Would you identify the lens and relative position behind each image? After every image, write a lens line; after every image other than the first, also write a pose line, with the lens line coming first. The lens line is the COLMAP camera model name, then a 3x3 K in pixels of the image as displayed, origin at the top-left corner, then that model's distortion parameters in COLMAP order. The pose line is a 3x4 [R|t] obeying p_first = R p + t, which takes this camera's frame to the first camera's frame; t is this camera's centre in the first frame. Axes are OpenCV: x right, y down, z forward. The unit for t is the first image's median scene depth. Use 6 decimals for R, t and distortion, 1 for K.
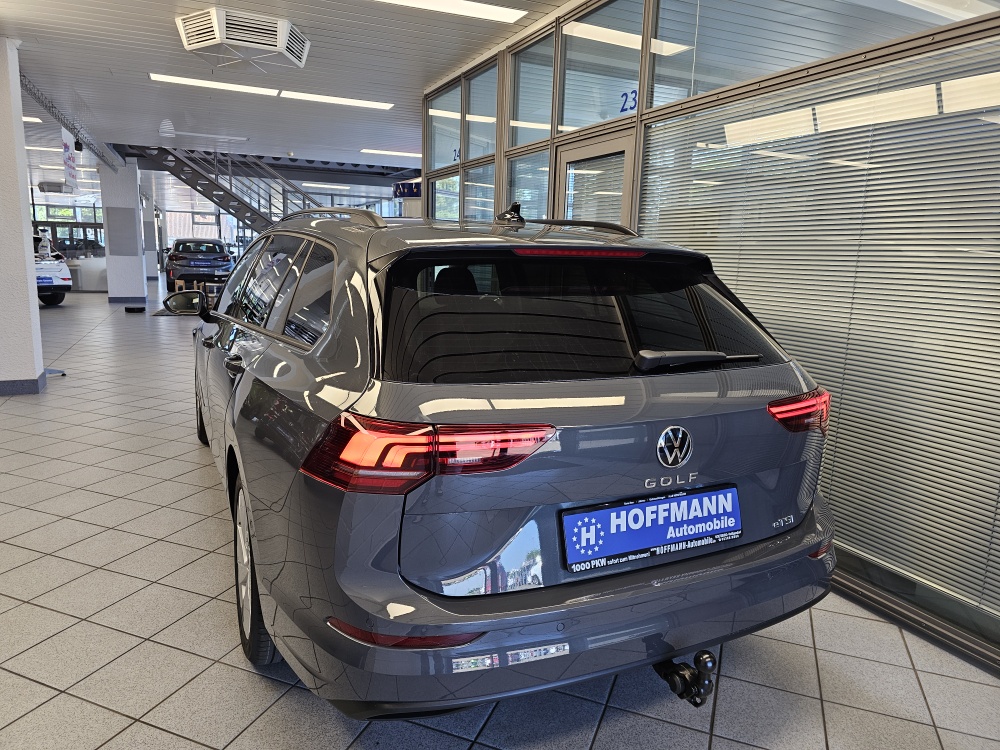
lens RADIAL K [[667.4, 0, 494.4], [0, 667.4, 367.1], [0, 0, 1]] dist [0.083082, -0.092435]
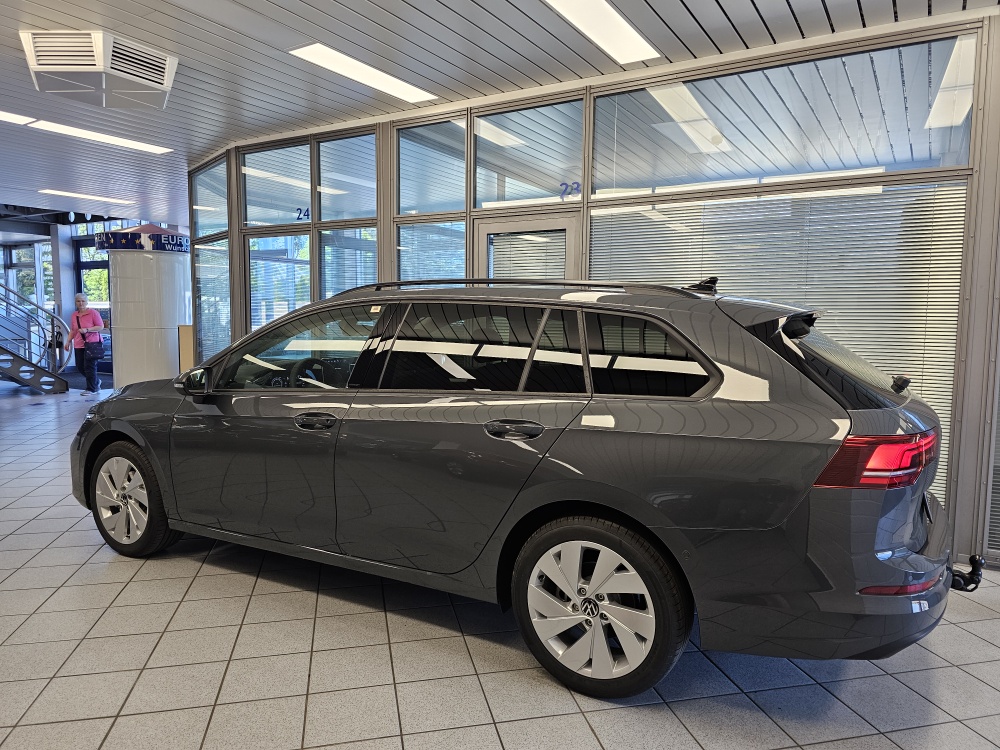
lens RADIAL K [[667.4, 0, 494.4], [0, 667.4, 367.1], [0, 0, 1]] dist [0.083082, -0.092435]
pose [[0.823585, -0.066985, 0.563224, -0.538393], [0.109763, 0.993053, -0.042398, -0.031133], [-0.556471, 0.096740, 0.825216, 0.085080]]
